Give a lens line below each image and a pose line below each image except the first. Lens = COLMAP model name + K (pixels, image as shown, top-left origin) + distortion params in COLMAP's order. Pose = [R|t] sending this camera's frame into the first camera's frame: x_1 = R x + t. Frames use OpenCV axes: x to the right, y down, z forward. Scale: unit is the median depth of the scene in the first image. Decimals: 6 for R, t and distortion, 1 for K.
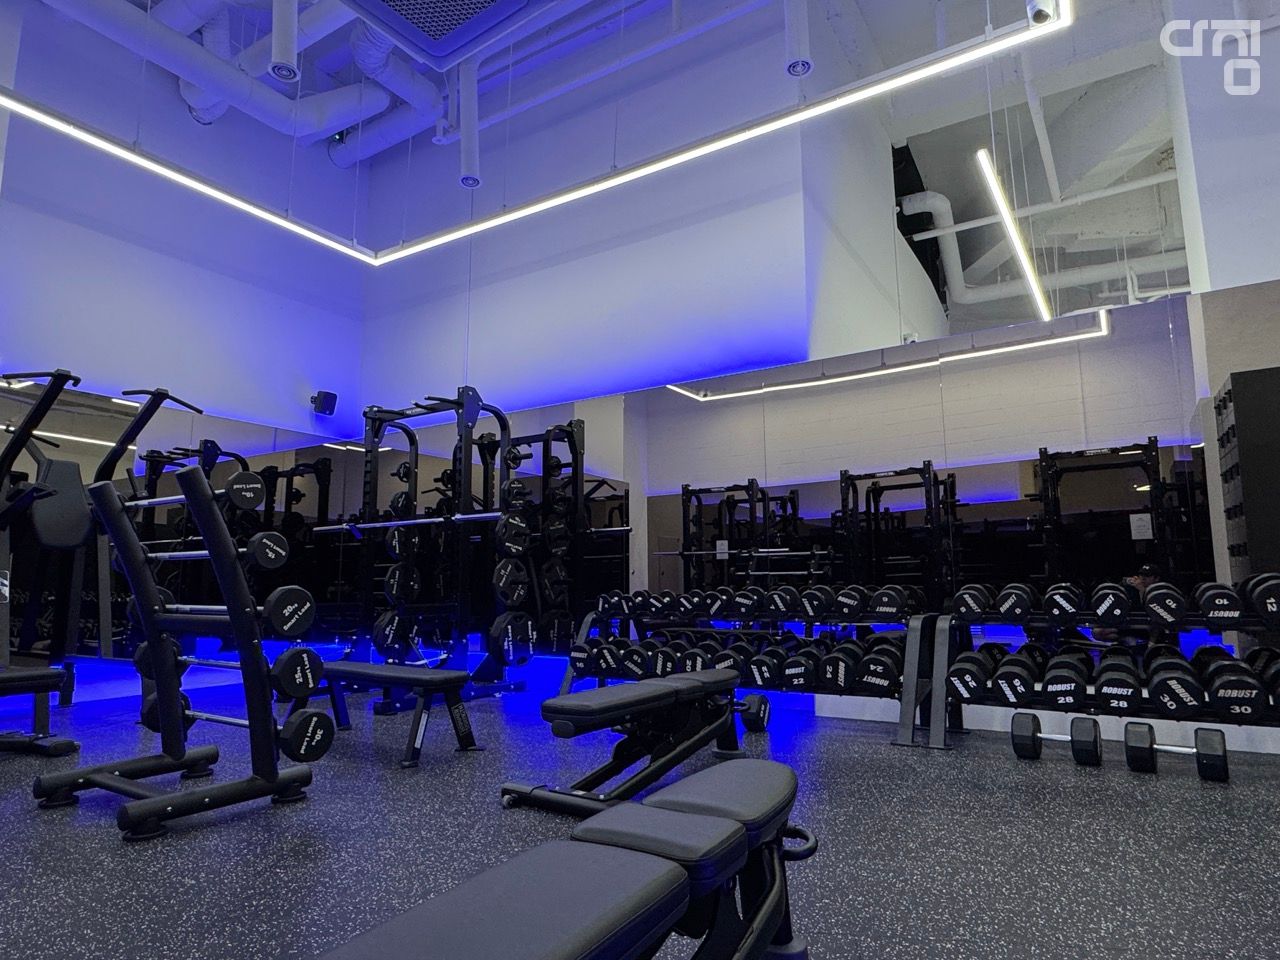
lens RADIAL K [[752.9, 0, 645.4], [0, 752.9, 485.1], [0, 0, 1]] dist [-0.003072, -0.000542]
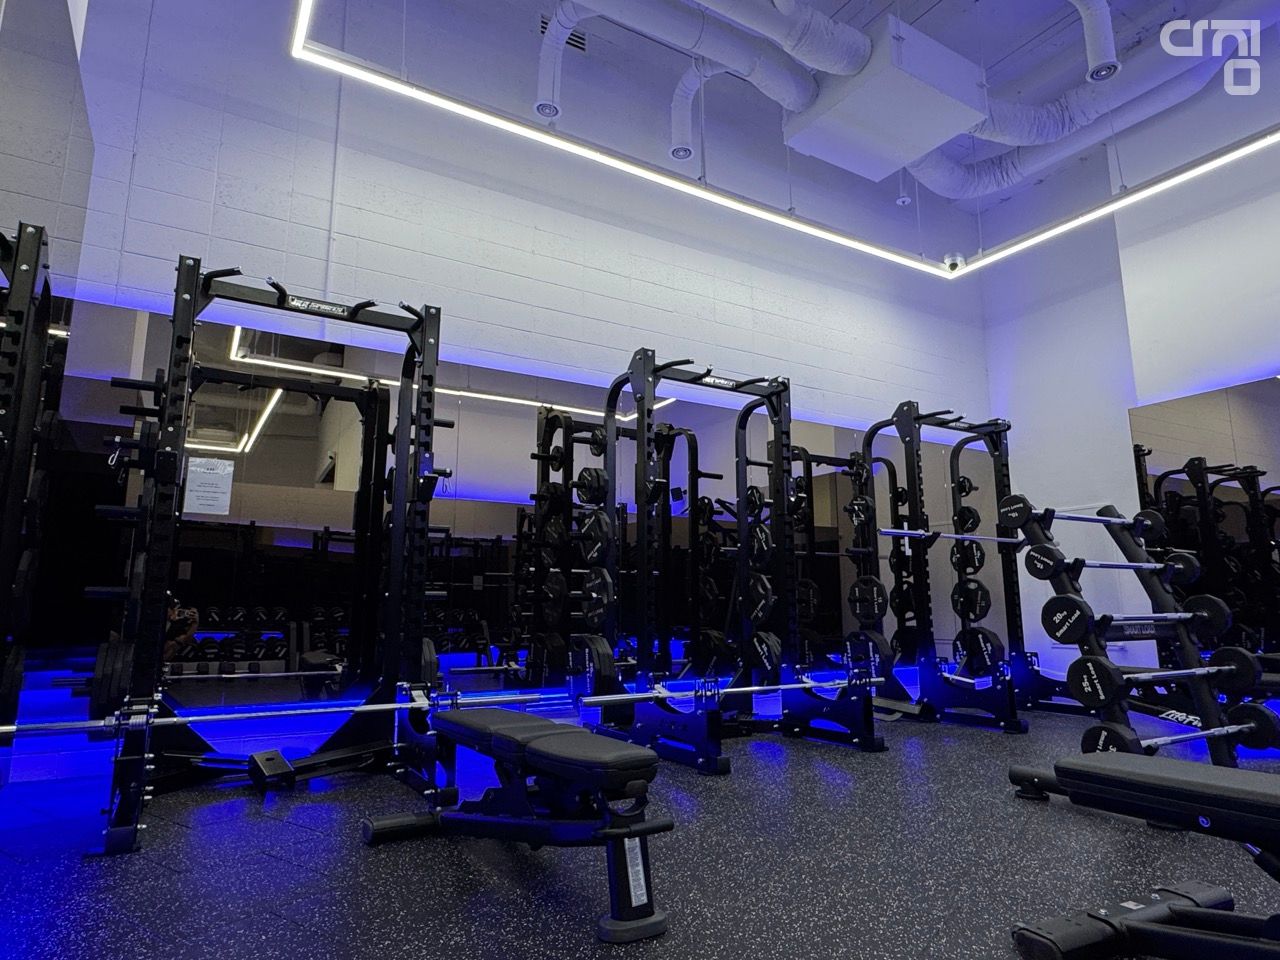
lens RADIAL K [[752.9, 0, 639.1], [0, 752.9, 477.3], [0, 0, 1]] dist [-0.003072, -0.000542]
pose [[-0.458033, -0.146342, -0.876807, 0.720031], [0.124567, 0.966057, -0.226311, 0.140520], [0.880164, -0.212879, -0.424257, 0.960075]]
